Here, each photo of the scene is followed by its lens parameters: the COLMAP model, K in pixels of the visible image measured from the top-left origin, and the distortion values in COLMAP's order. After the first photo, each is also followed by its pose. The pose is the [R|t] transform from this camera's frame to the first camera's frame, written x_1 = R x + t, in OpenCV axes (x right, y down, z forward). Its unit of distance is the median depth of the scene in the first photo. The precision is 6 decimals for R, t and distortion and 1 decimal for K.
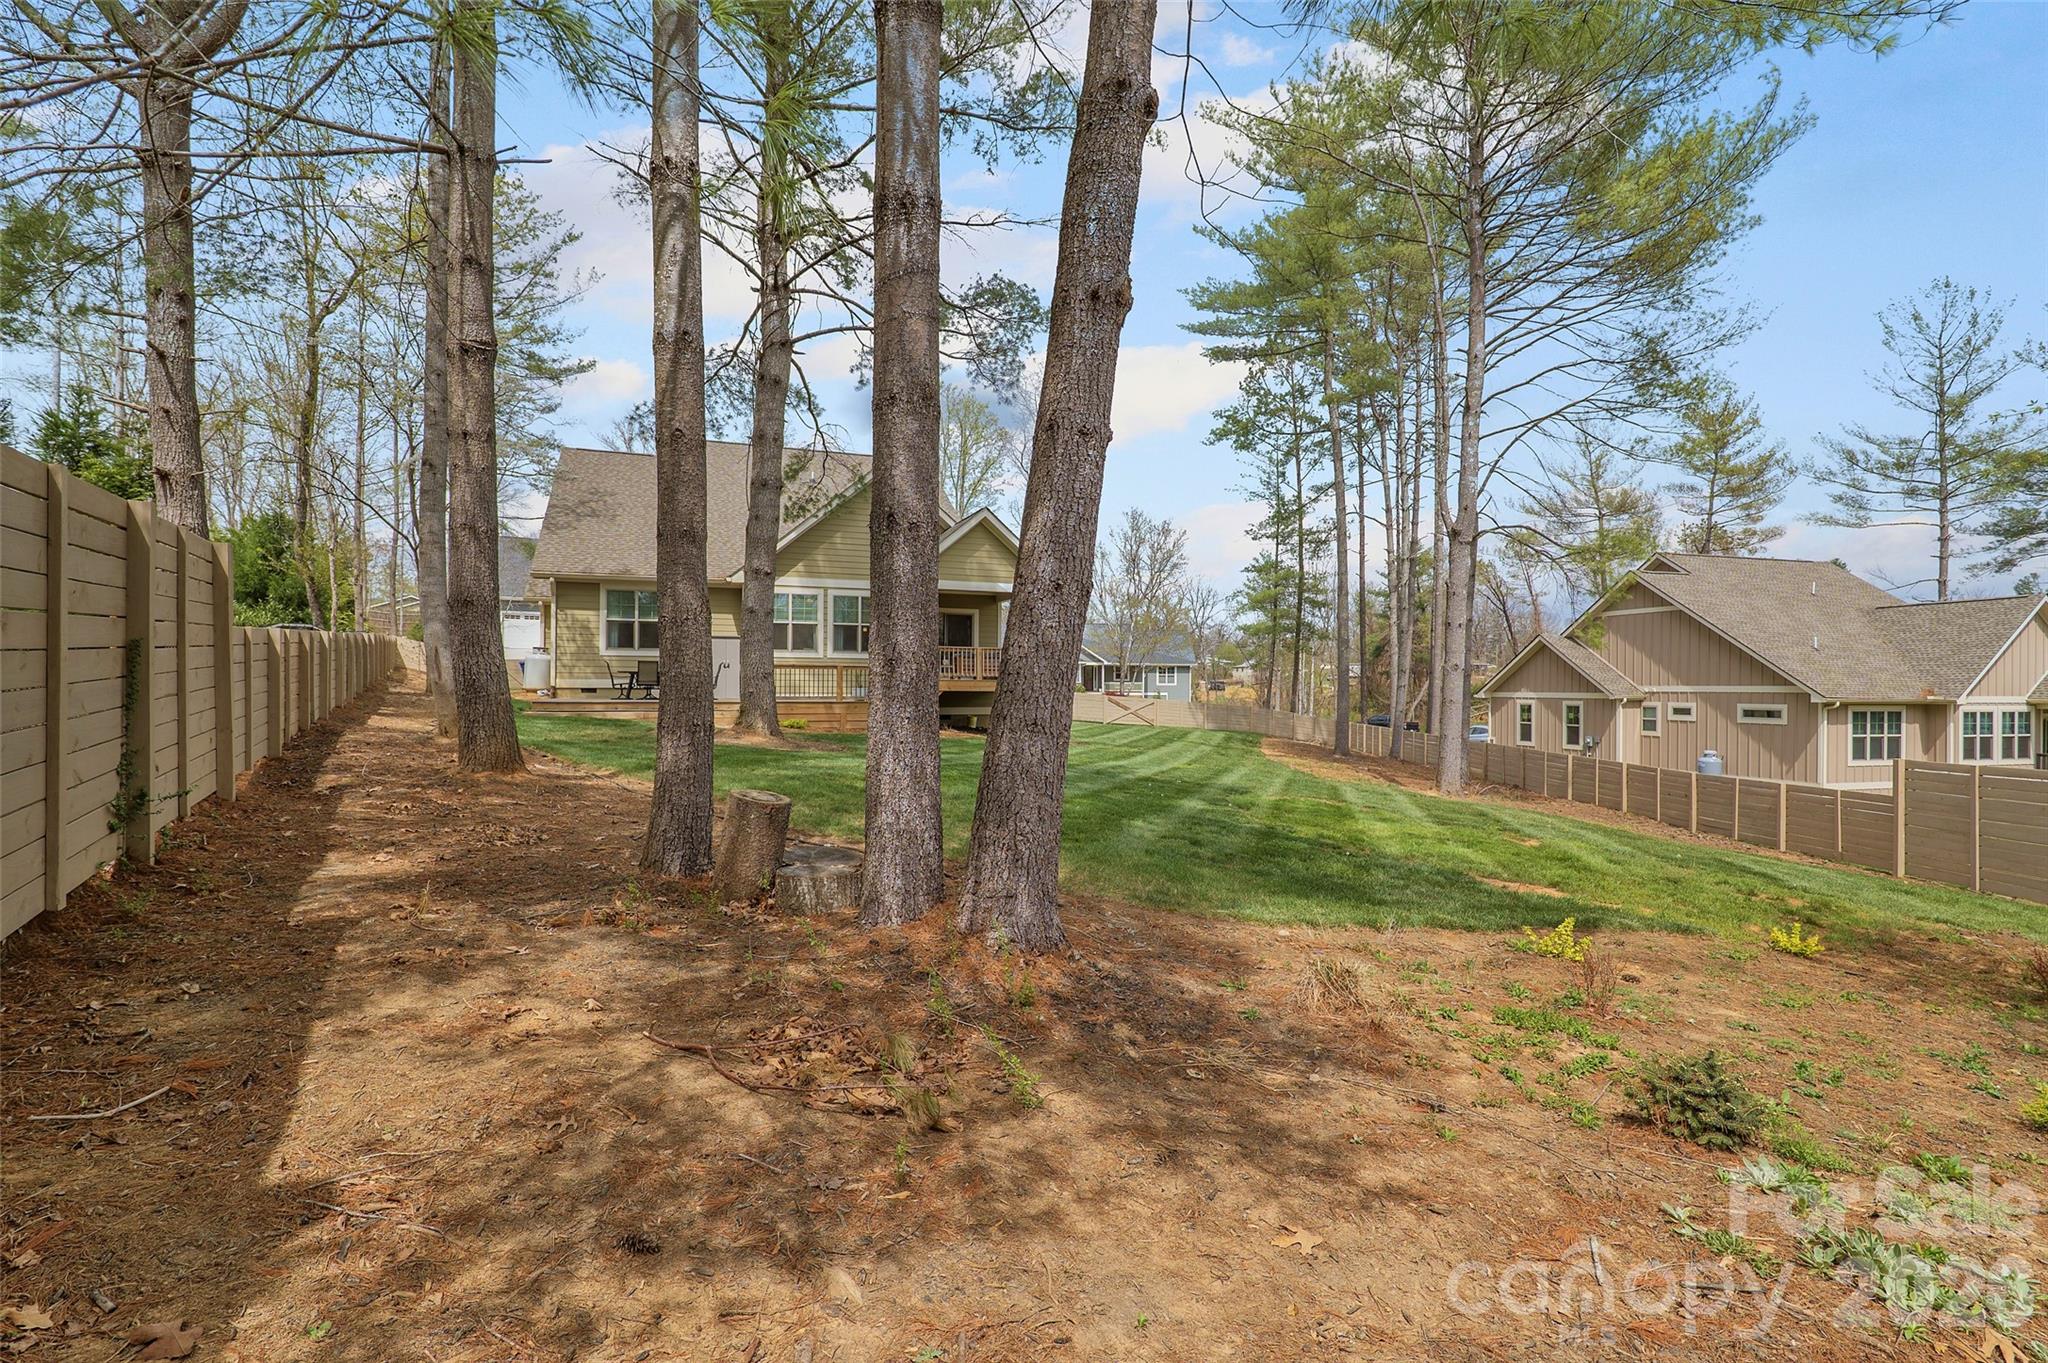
lens RADIAL K [[950.7, 0, 1038.8], [0, 950.7, 687.0], [0, 0, 1]] dist [-0.024139, 0.003170]
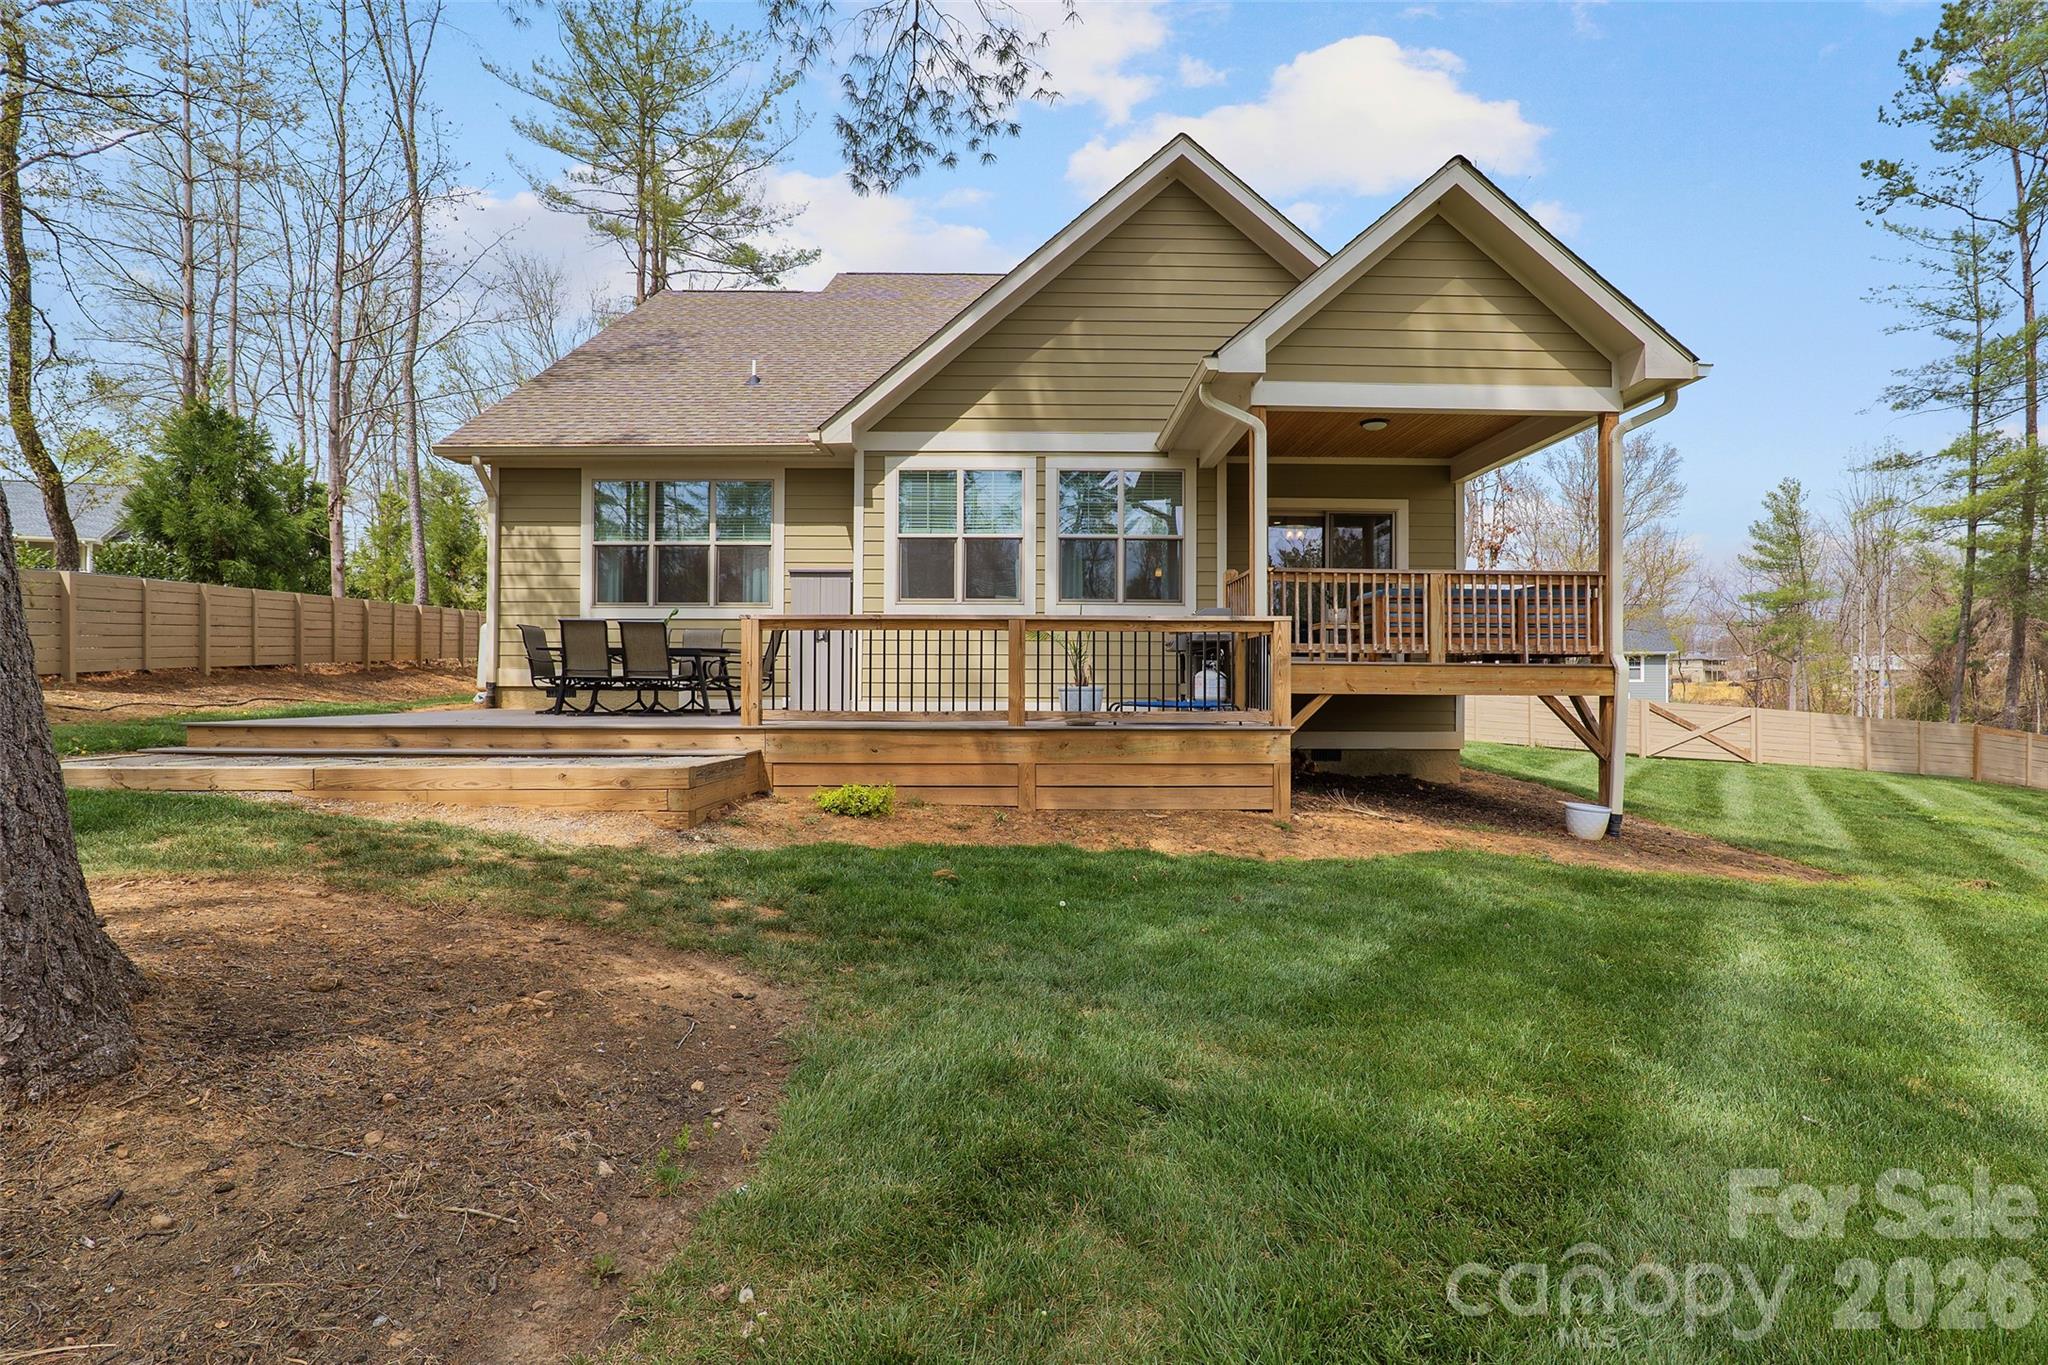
lens RADIAL K [[950.7, 0, 1028.3], [0, 950.7, 692.4], [0, 0, 1]] dist [-0.024139, 0.003170]
pose [[0.931665, 0.002138, -0.363313, -0.073753], [0.000836, 0.999967, 0.008026, 0.000237], [0.363319, -0.007782, 0.931632, 0.596516]]
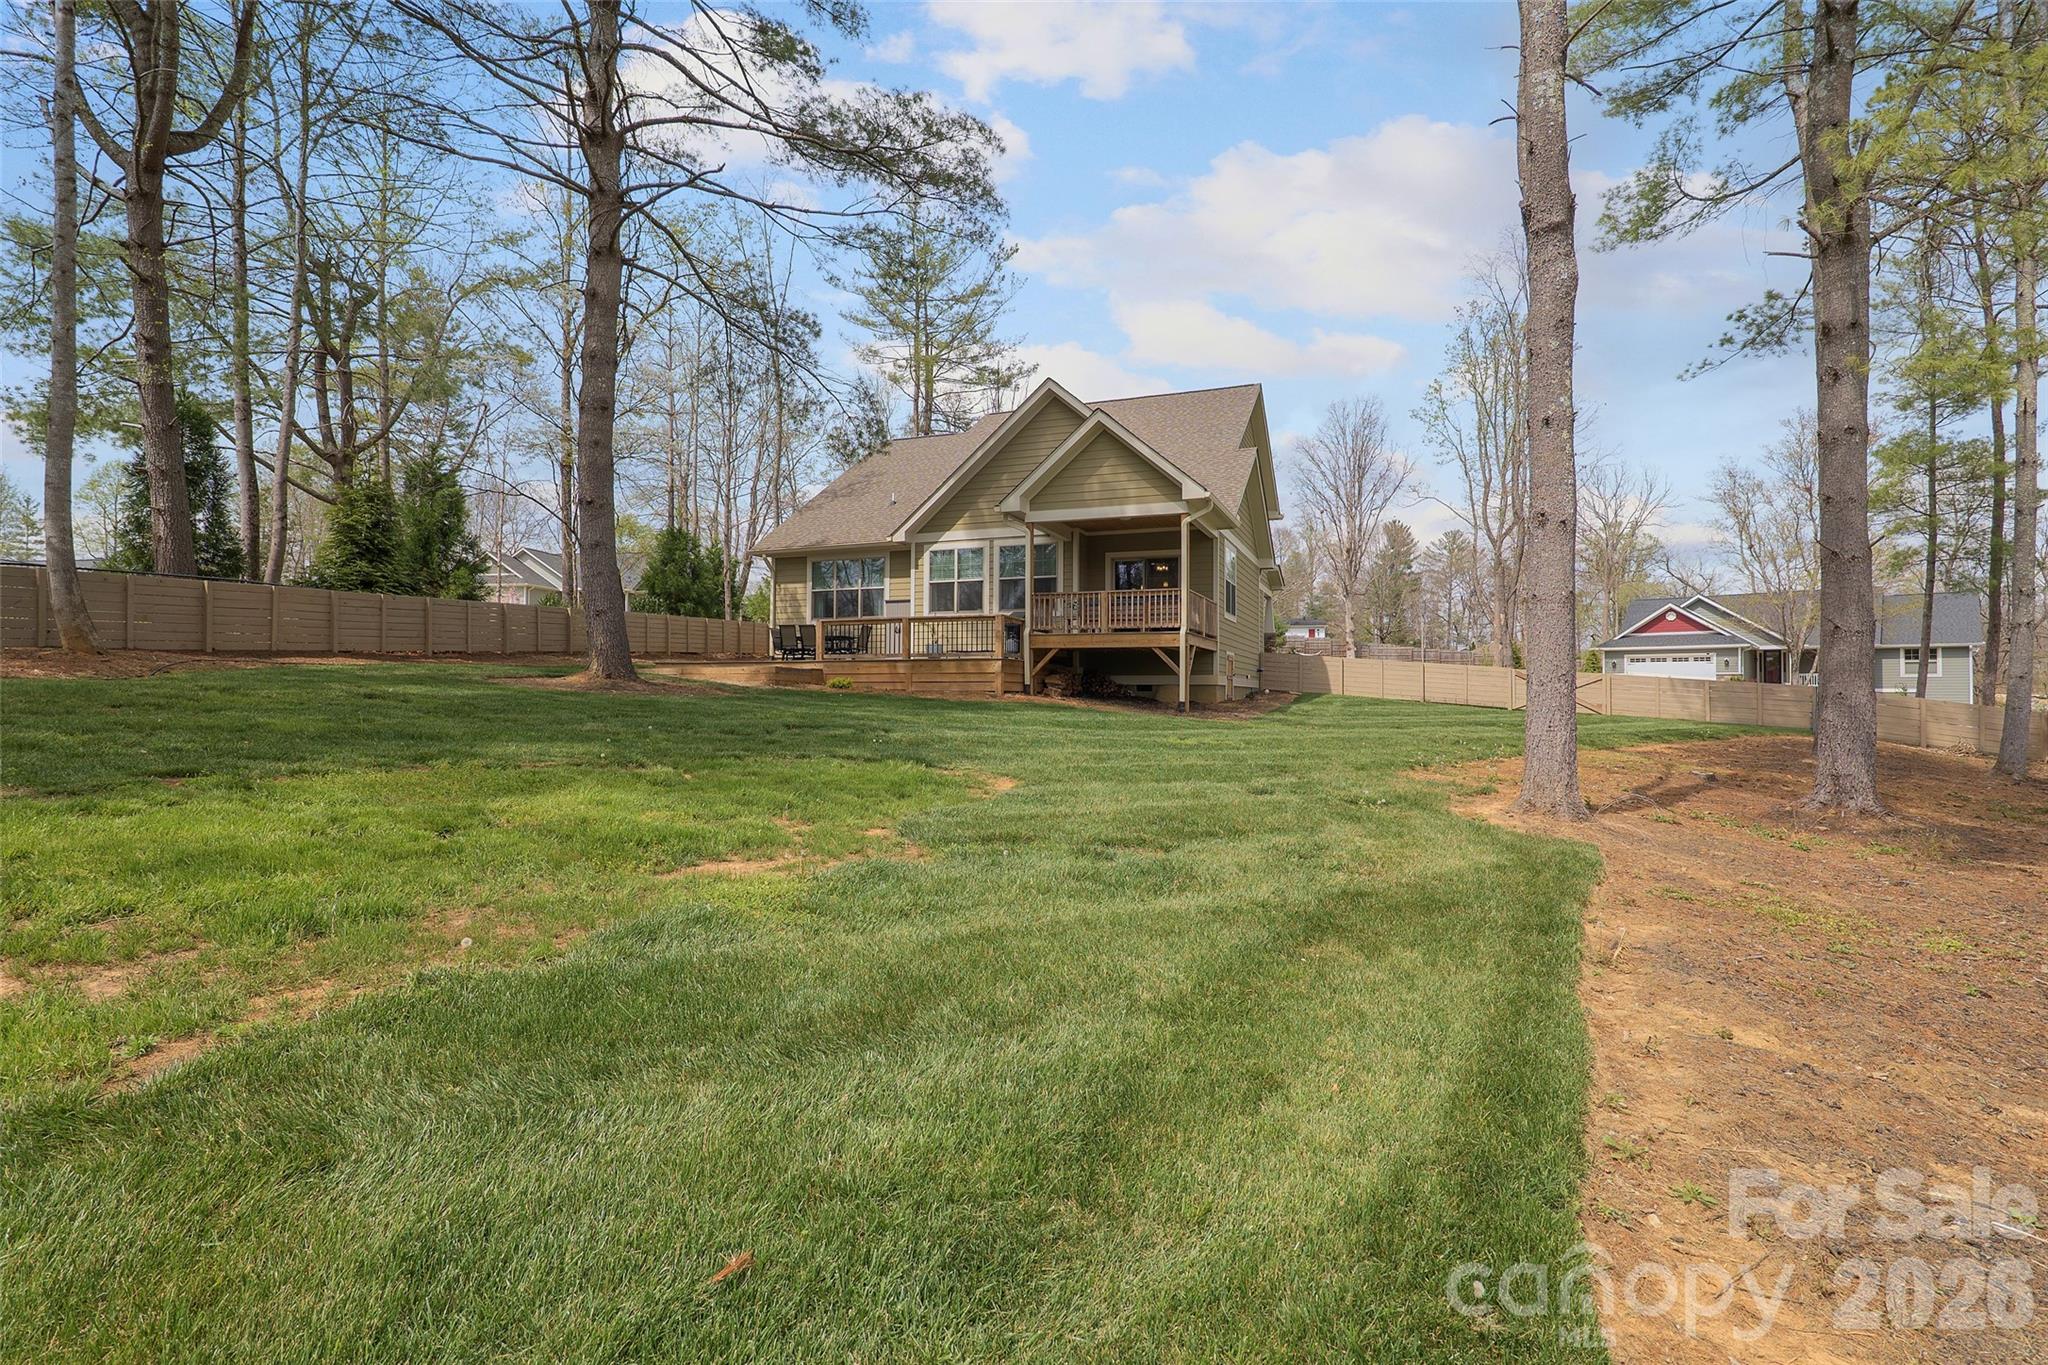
lens RADIAL K [[950.7, 0, 1020.6], [0, 950.7, 693.9], [0, 0, 1]] dist [-0.024139, 0.003170]
pose [[0.720724, -0.001901, -0.693219, 0.403202], [-0.002323, 0.999984, -0.005158, 0.043339], [0.693218, 0.005328, 0.720708, 0.386792]]
